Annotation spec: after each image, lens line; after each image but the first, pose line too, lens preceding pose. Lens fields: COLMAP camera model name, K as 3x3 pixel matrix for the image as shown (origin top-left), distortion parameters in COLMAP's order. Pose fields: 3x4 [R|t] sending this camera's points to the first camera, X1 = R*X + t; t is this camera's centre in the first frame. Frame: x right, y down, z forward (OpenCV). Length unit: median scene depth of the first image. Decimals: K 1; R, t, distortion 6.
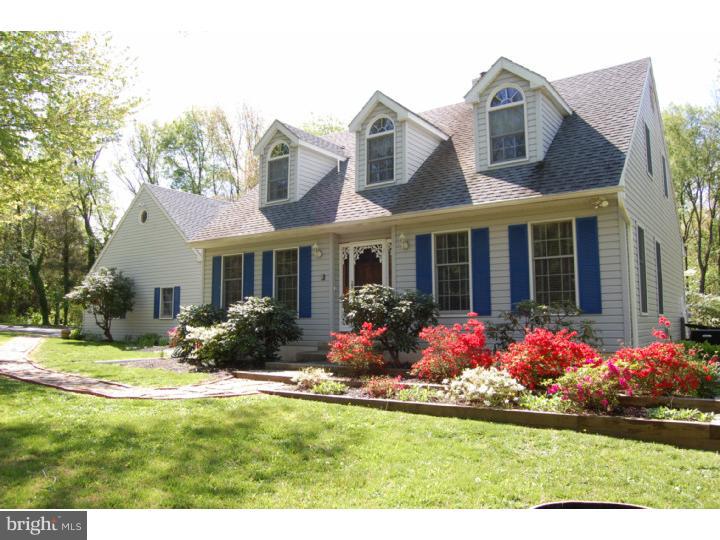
lens RADIAL K [[568.6, 0, 360.0], [0, 568.6, 270.0], [0, 0, 1]] dist [-0.098517, 0.050058]
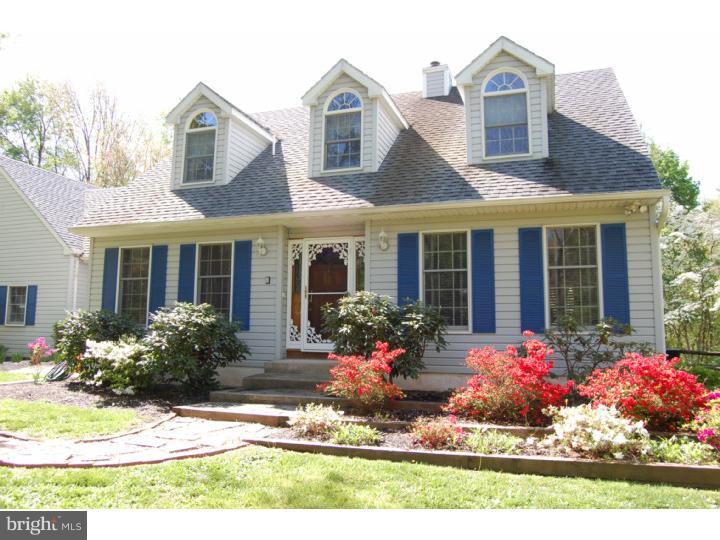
lens RADIAL K [[568.6, 0, 360.0], [0, 568.6, 270.0], [0, 0, 1]] dist [-0.098517, 0.050058]
pose [[0.958083, 0.045046, 0.282928, -0.185387], [-0.040349, 0.998934, -0.022409, 0.012054], [-0.283636, 0.010054, 0.958879, 0.225816]]
